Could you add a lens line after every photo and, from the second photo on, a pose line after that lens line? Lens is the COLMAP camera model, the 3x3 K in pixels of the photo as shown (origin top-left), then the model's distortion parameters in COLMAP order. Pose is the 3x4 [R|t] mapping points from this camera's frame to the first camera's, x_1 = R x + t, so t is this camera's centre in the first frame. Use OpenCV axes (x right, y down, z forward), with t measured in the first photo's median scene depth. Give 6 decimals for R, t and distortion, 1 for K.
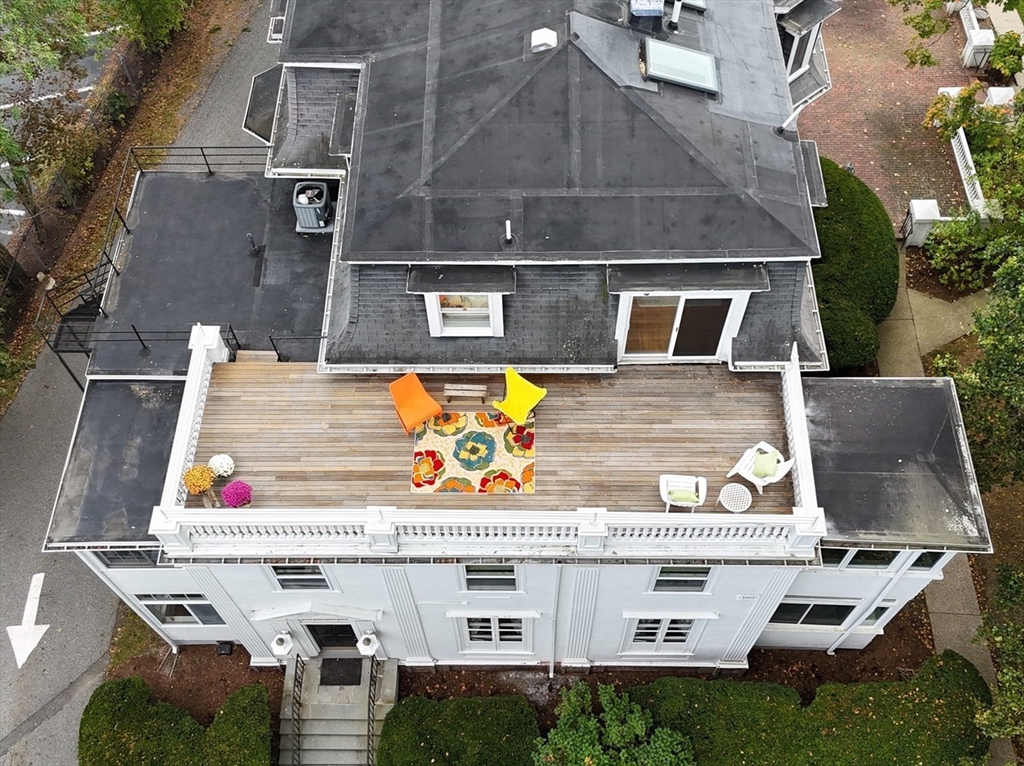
lens RADIAL K [[987.5, 0, 501.8], [0, 987.5, 381.5], [0, 0, 1]] dist [0.015577, 0.000000]
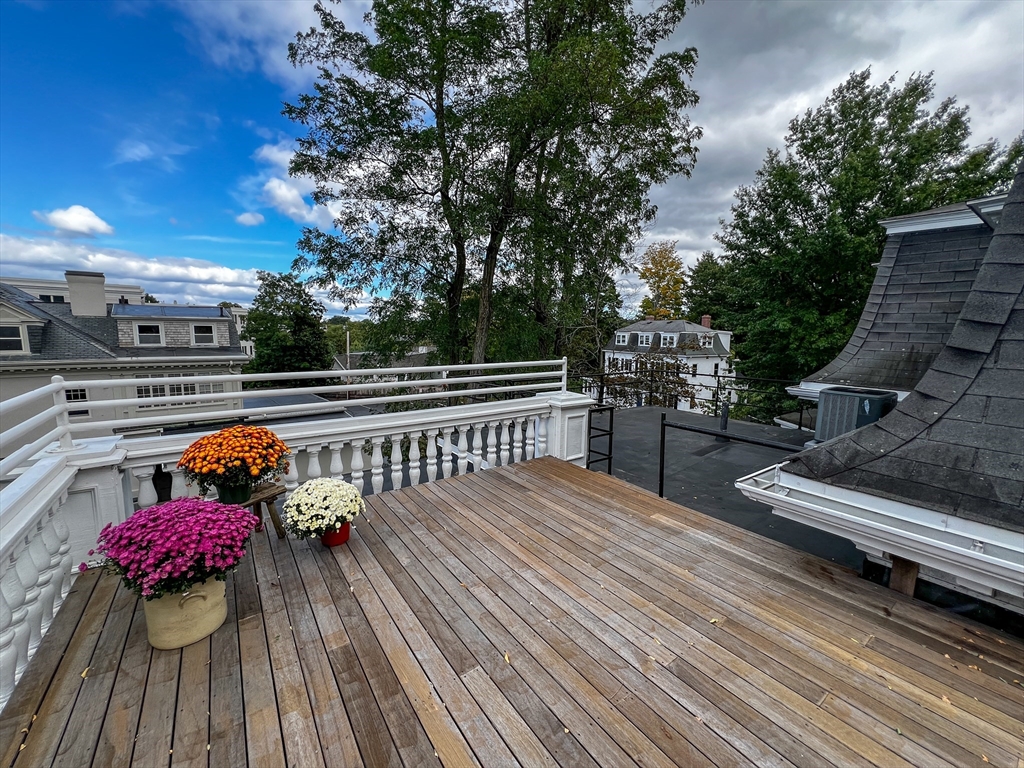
lens RADIAL K [[413.8, 0, 517.5], [0, 413.8, 380.4], [0, 0, 1]] dist [-0.000830, 0.000544]
pose [[0.595766, 0.128393, -0.792830, -0.134650], [-0.700945, 0.565034, -0.435216, 0.074303], [0.392097, 0.815017, 0.426624, 0.918416]]
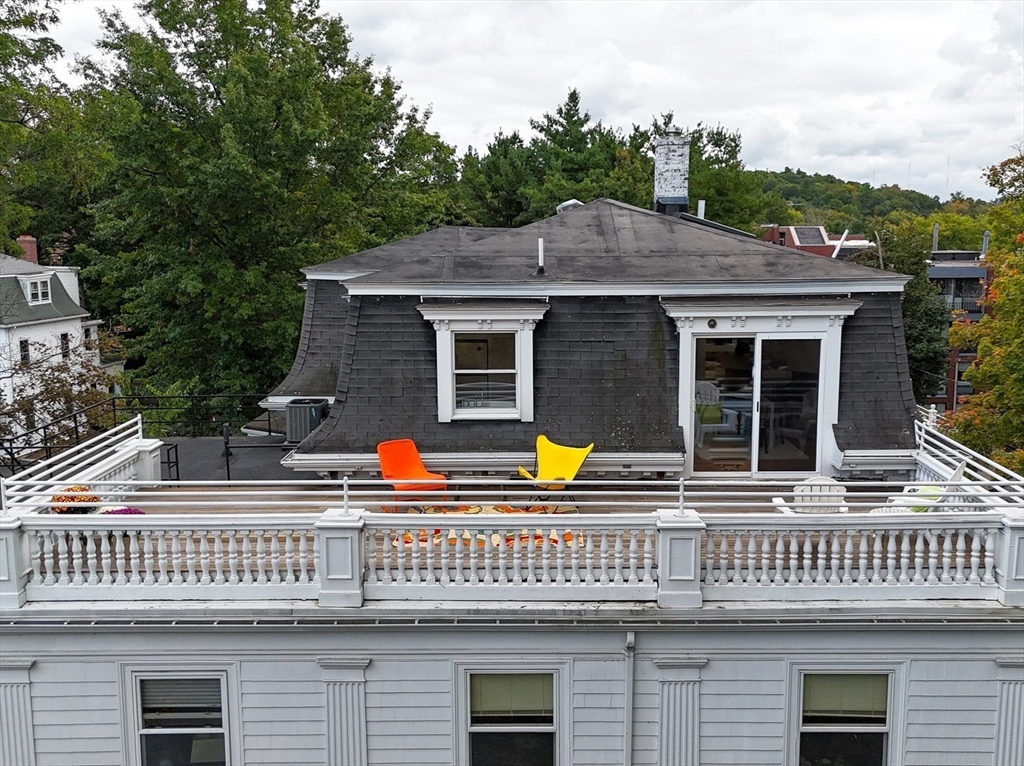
lens RADIAL K [[987.5, 0, 511.4], [0, 987.5, 383.0], [0, 0, 1]] dist [0.015577, 0.000000]
pose [[0.999880, 0.015075, -0.003673, -0.013024], [-0.012489, 0.641483, -0.767035, 0.530026], [-0.009207, 0.766989, 0.641594, 0.490107]]
